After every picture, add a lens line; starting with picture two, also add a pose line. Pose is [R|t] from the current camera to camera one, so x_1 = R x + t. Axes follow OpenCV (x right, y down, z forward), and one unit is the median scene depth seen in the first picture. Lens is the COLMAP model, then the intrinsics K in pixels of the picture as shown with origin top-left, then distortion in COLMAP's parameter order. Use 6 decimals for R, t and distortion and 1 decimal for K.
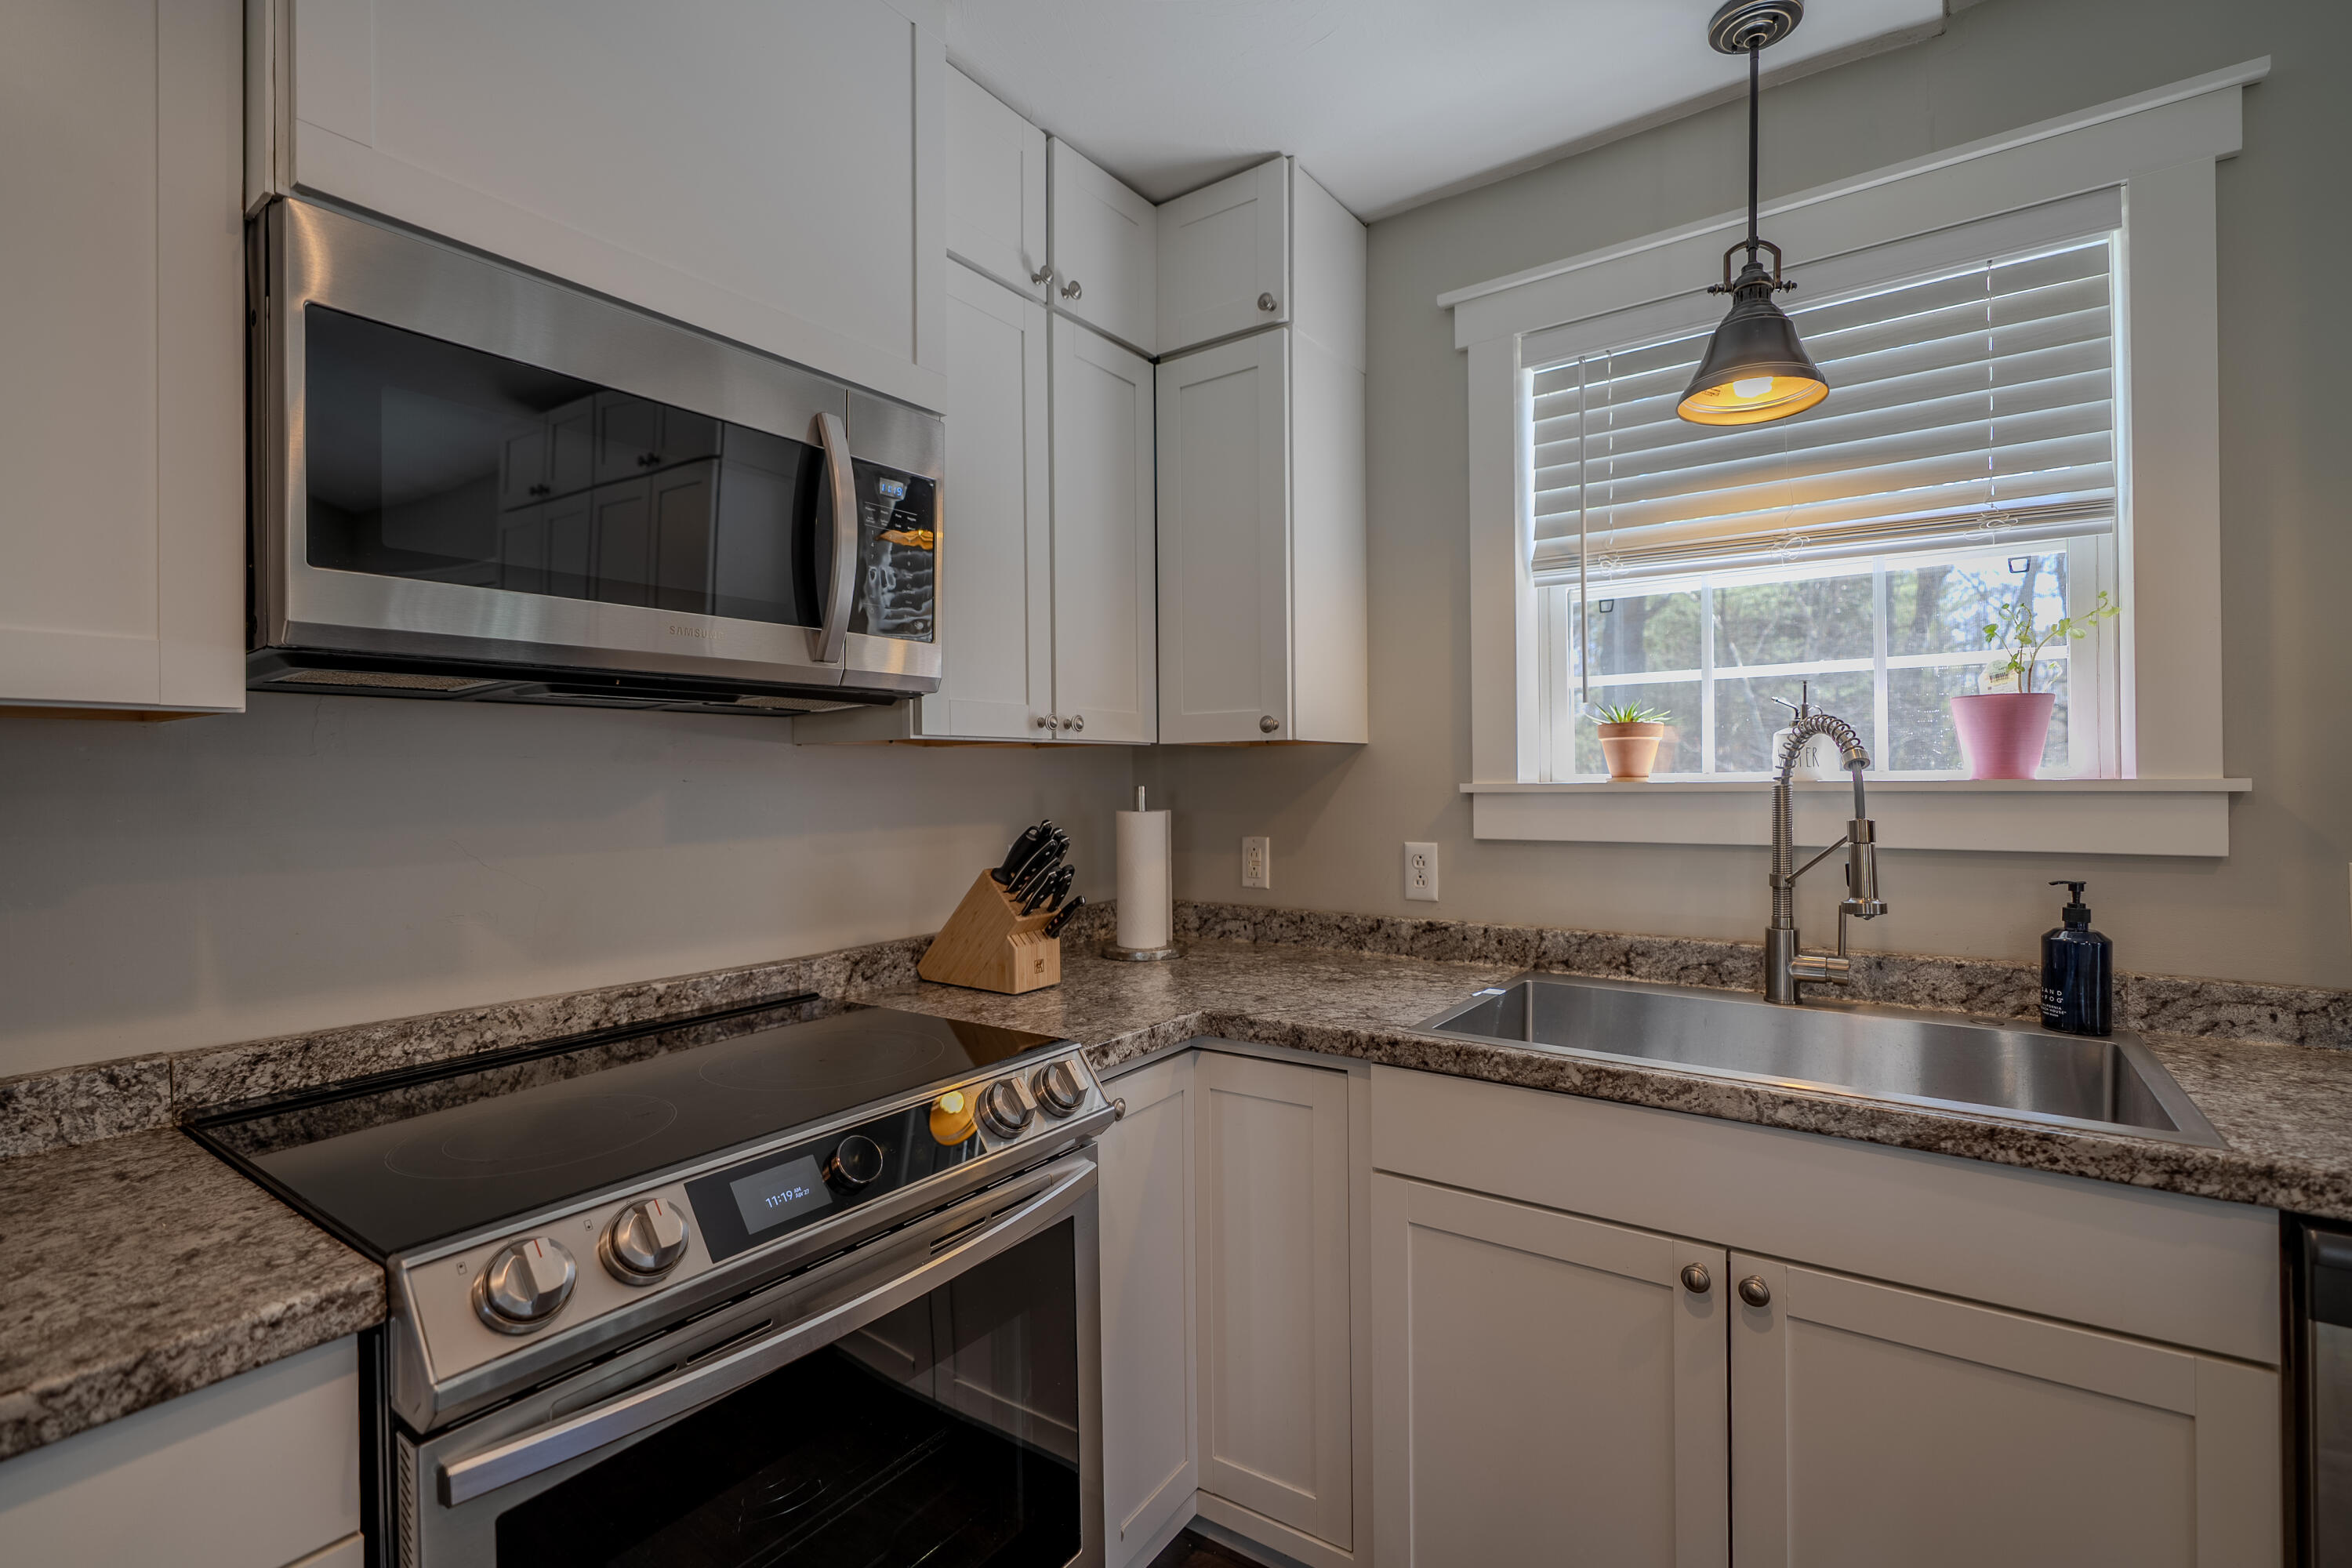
lens RADIAL K [[1052.7, 0, 1209.2], [0, 1052.7, 780.0], [0, 0, 1]] dist [-0.002964, 0.002714]
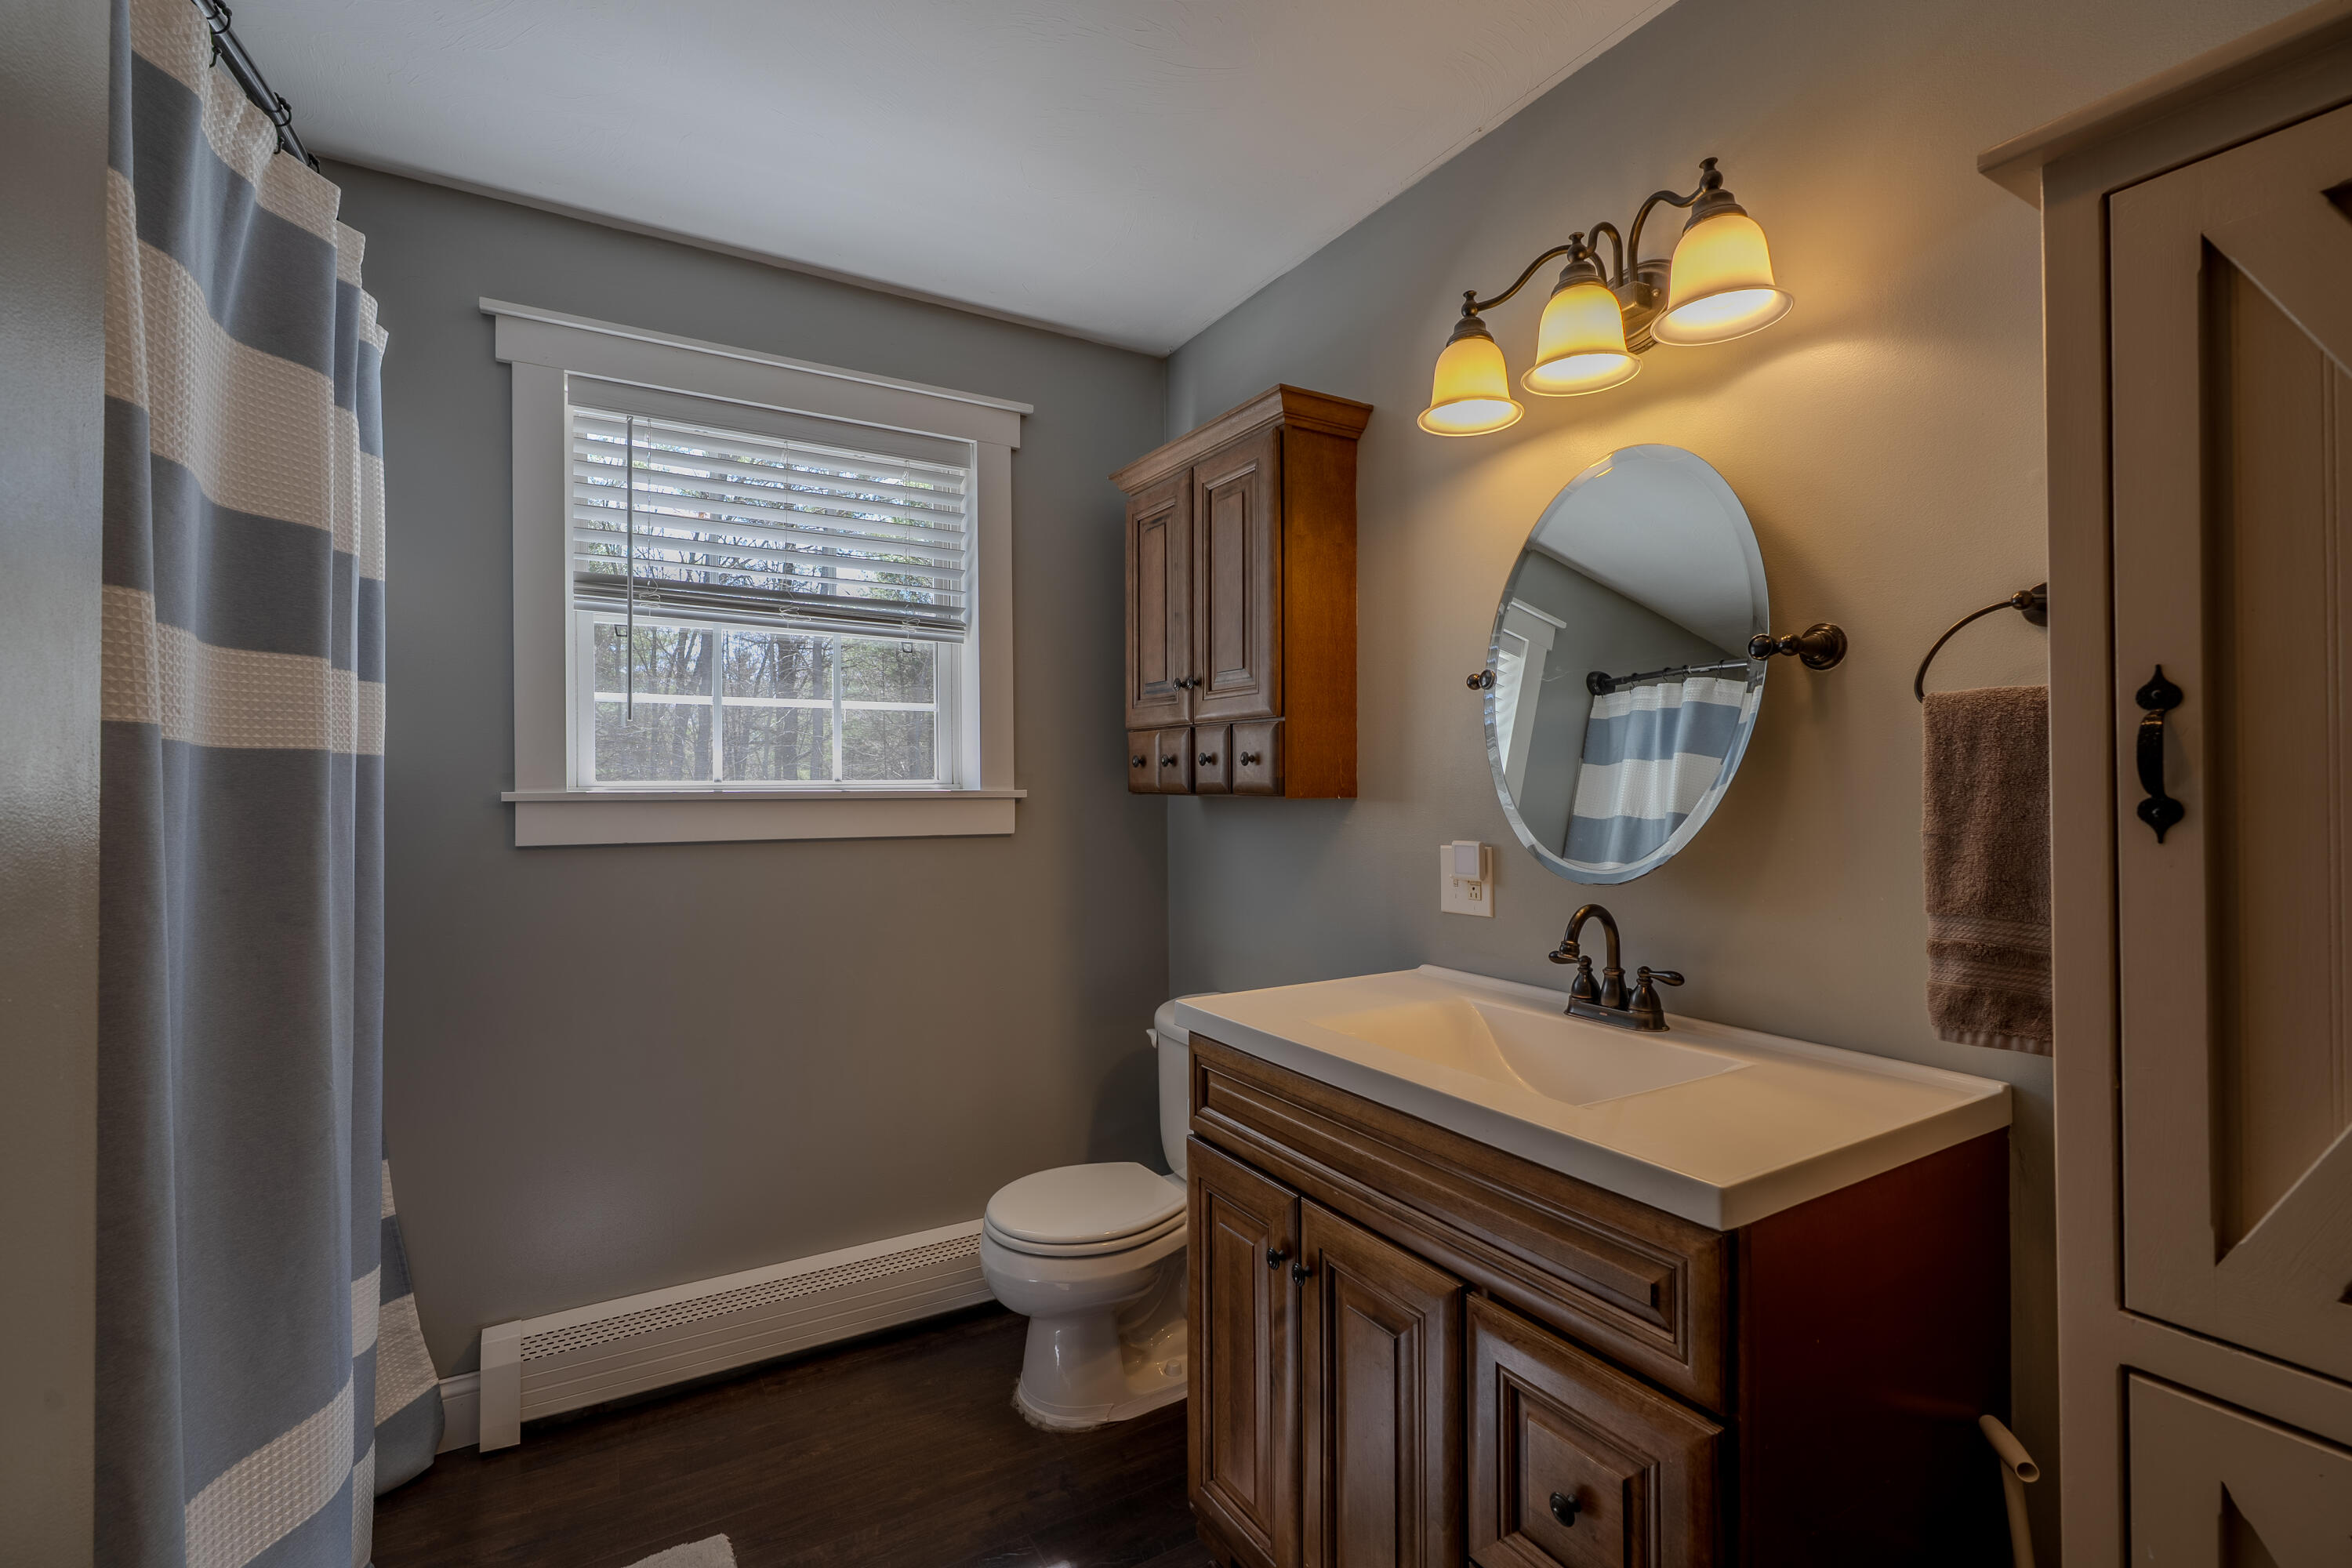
lens RADIAL K [[1052.7, 0, 1178.0], [0, 1052.7, 768.3], [0, 0, 1]] dist [-0.002964, 0.002714]
pose [[0.408290, 0.021759, 0.912593, -0.510430], [-0.005898, 0.999758, -0.021198, -0.002219], [-0.912833, 0.003272, 0.408319, -0.000329]]
